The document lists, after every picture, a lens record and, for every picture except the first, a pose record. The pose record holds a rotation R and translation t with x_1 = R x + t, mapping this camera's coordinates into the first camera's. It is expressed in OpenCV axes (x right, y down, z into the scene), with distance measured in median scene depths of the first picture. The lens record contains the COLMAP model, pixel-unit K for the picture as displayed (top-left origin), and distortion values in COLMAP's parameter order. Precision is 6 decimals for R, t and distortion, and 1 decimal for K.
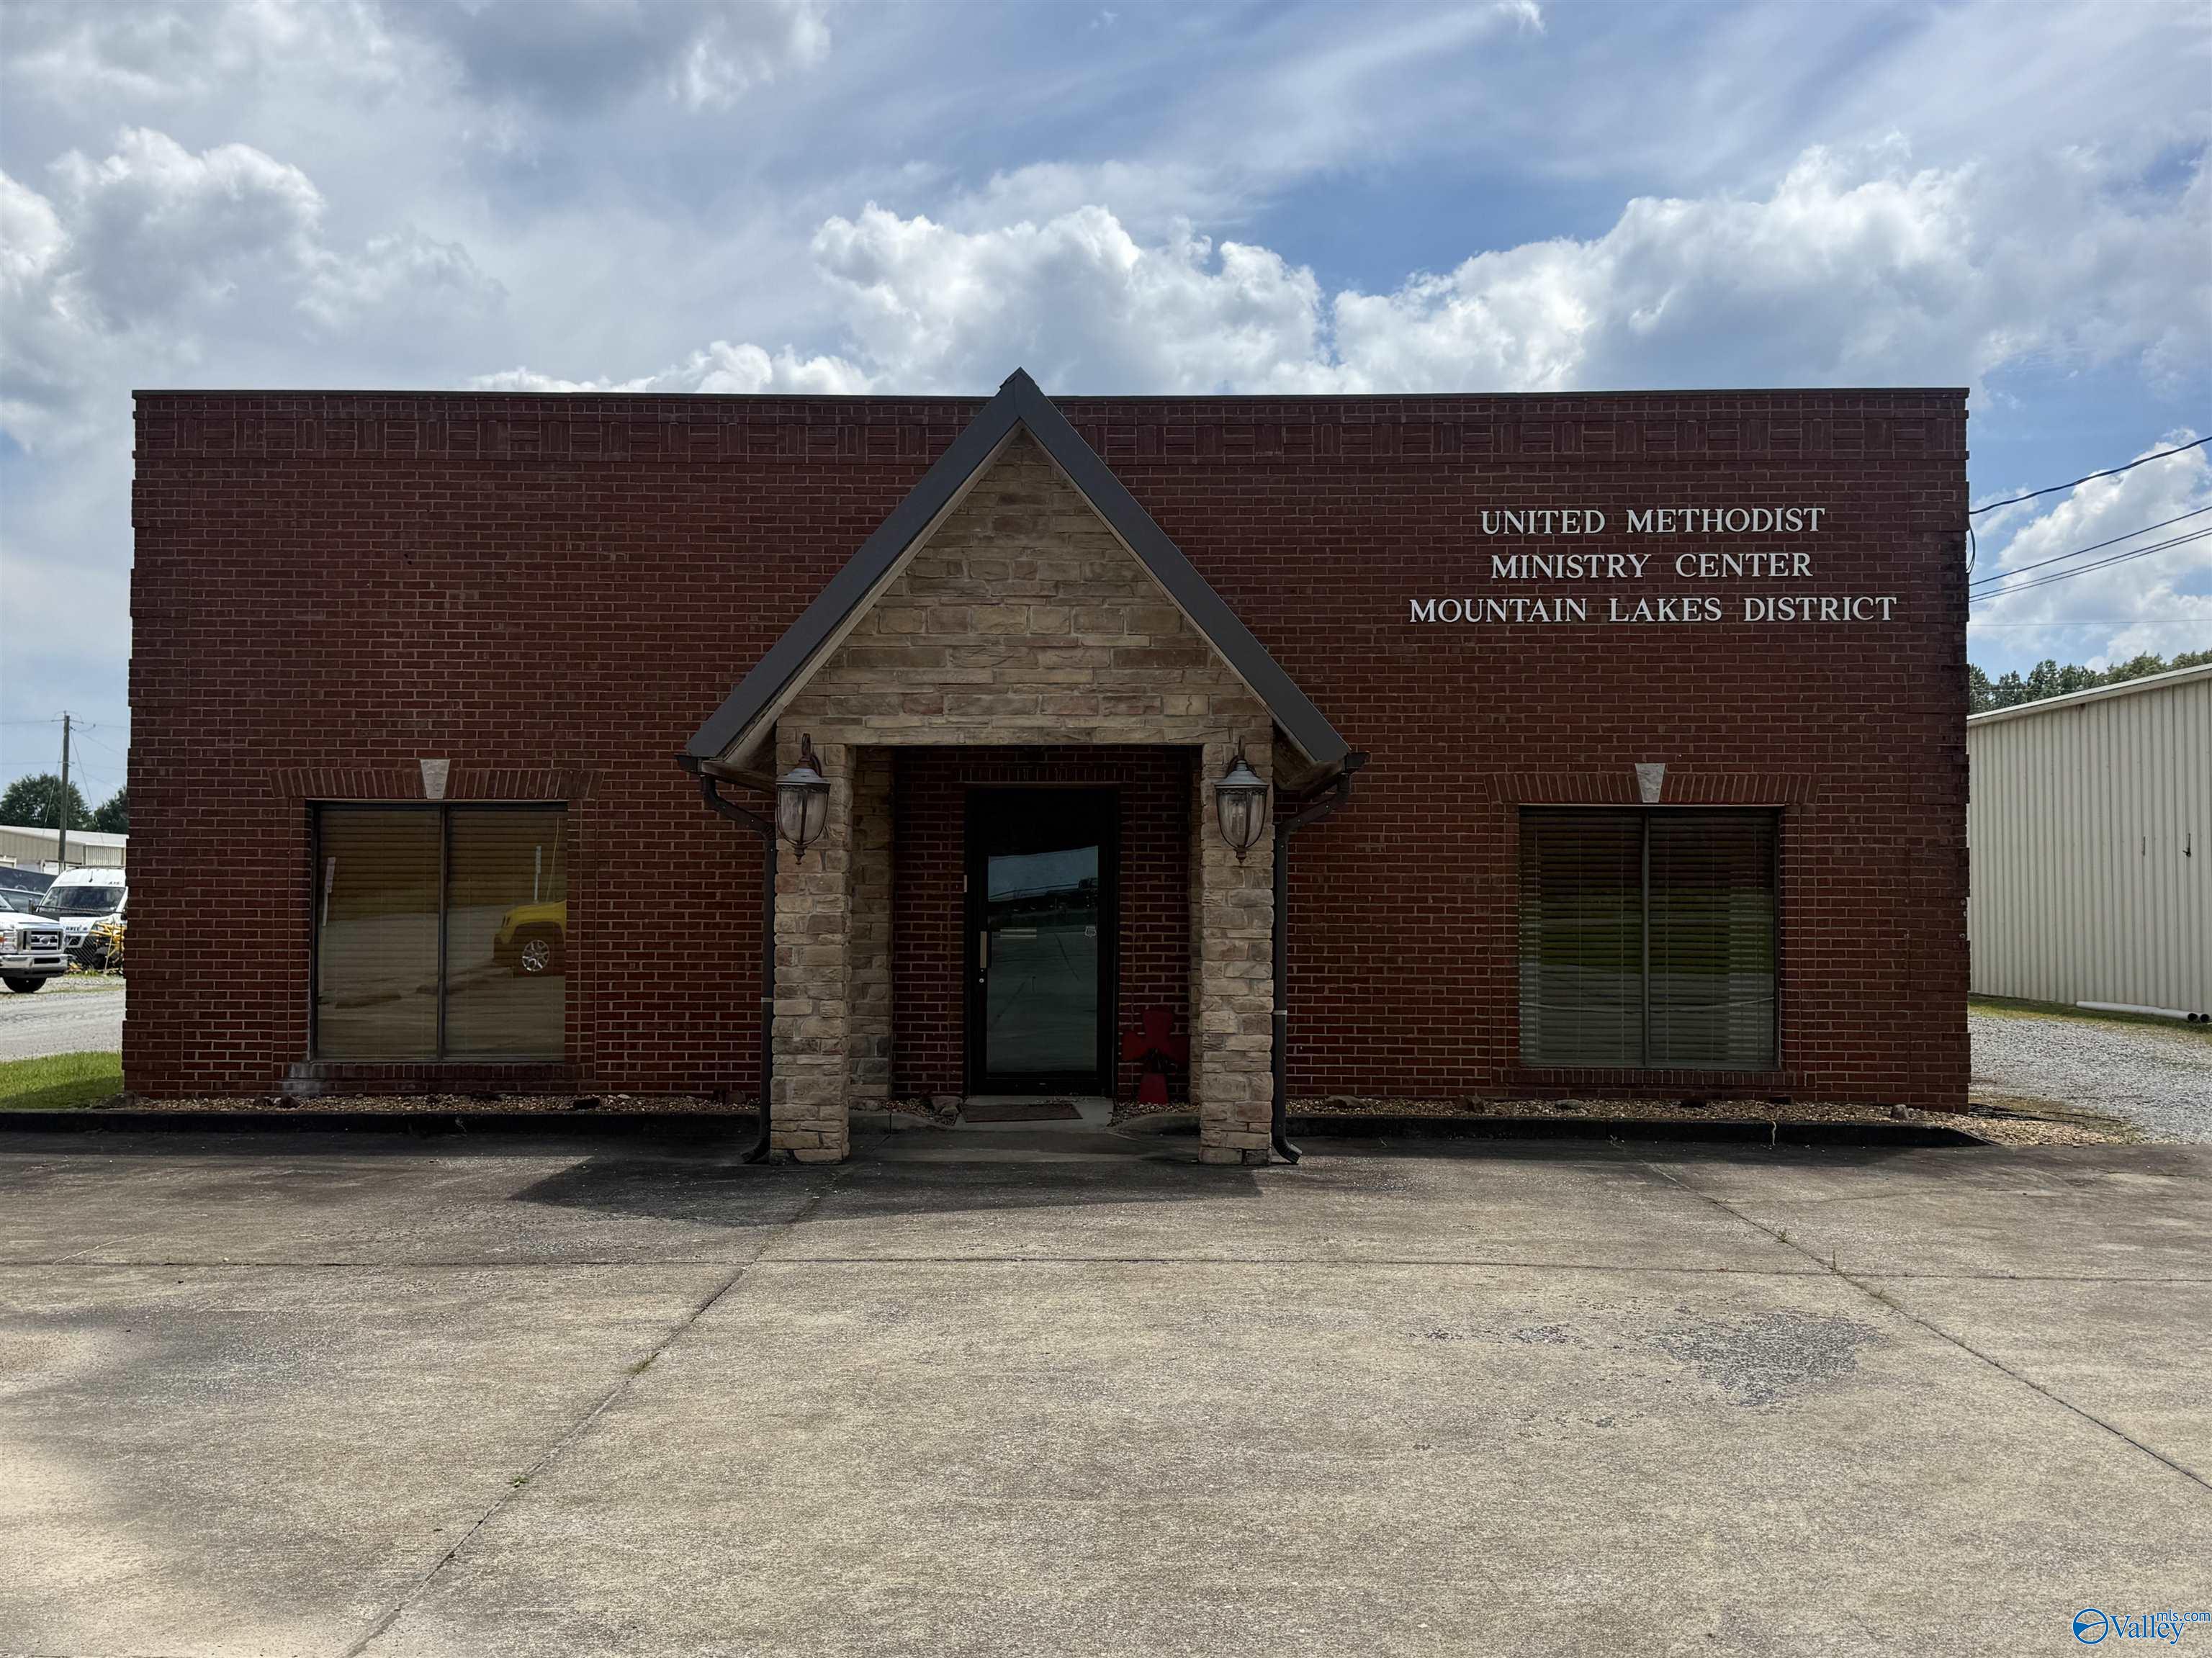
lens RADIAL K [[2140.8, 0, 1115.2], [0, 2140.8, 856.8], [0, 0, 1]] dist [0.224133, -0.535877]
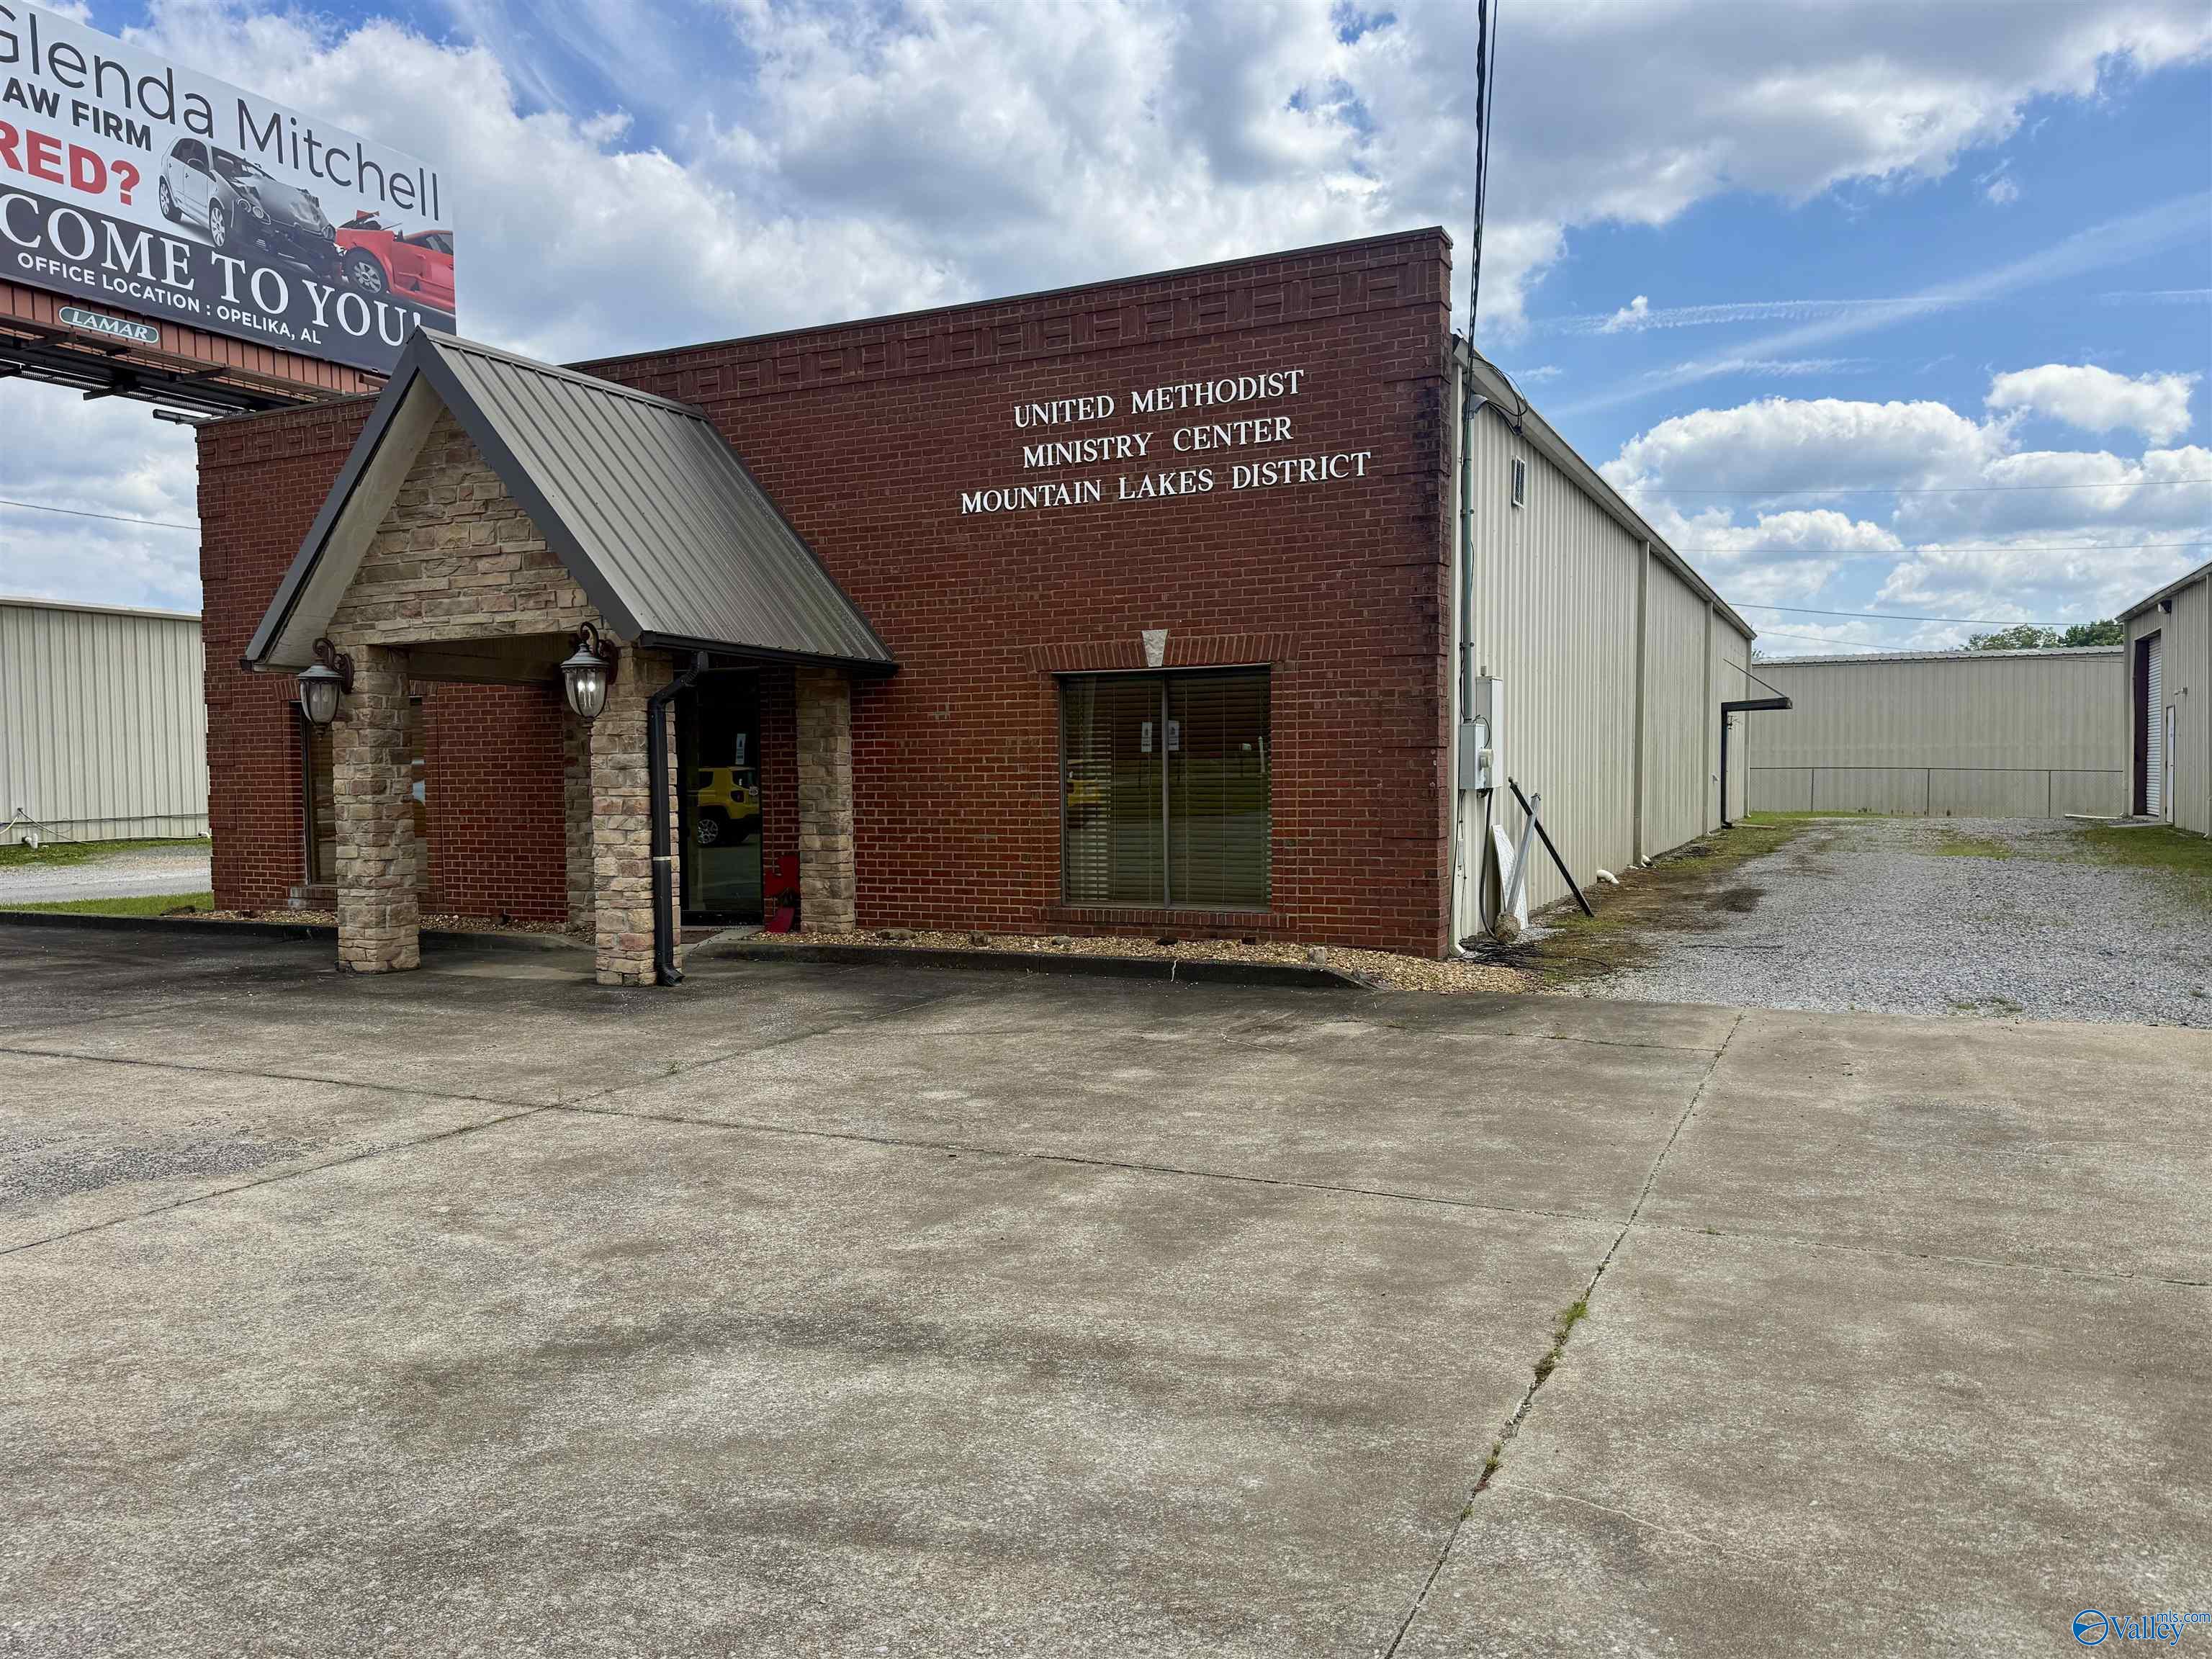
lens RADIAL K [[1628.3, 0, 1106.9], [0, 1628.3, 851.6], [0, 0, 1]] dist [0.199274, -0.358983]
pose [[0.905957, 0.004412, -0.423347, 0.571895], [0.026126, 0.997457, 0.066306, 0.012639], [0.422563, -0.071131, 0.903538, 0.241032]]
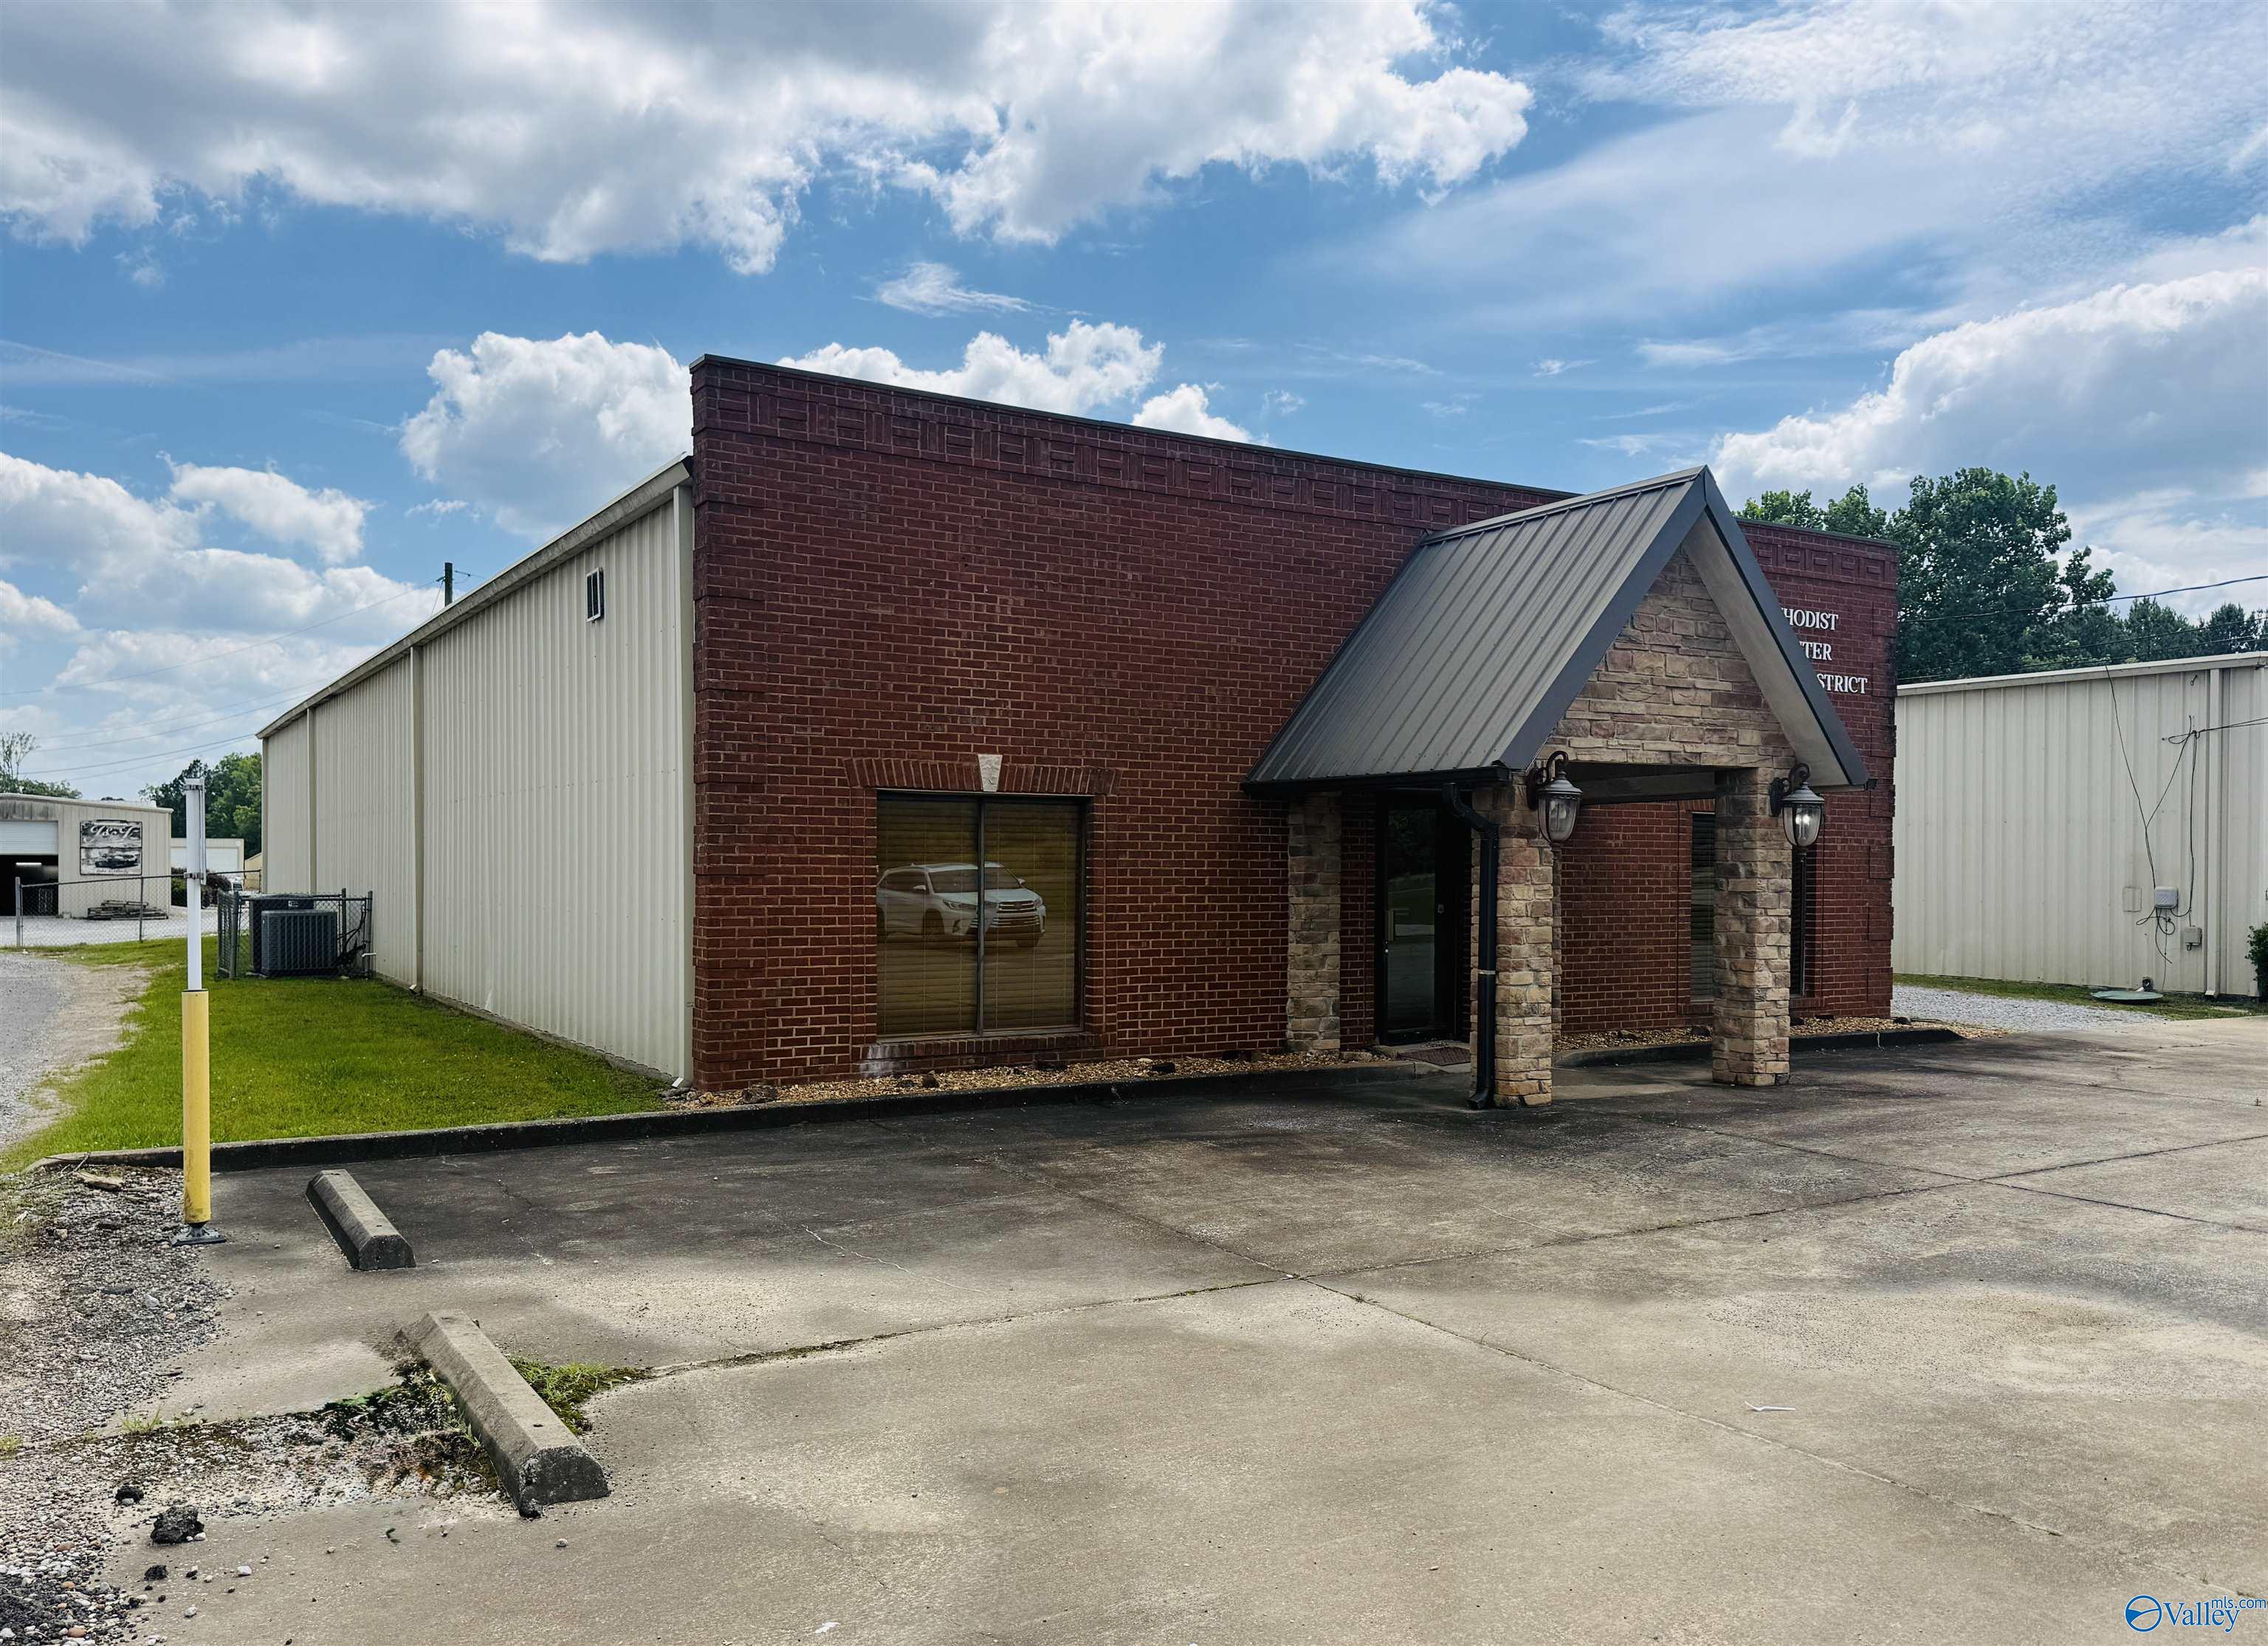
lens RADIAL K [[1690.8, 0, 1123.9], [0, 1690.8, 905.1], [0, 0, 1]] dist [0.106188, -0.001833]
pose [[0.847625, -0.011701, 0.530467, -0.702314], [-0.012543, 0.999036, 0.042079, -0.006913], [-0.530448, -0.042321, 0.846661, 0.262450]]
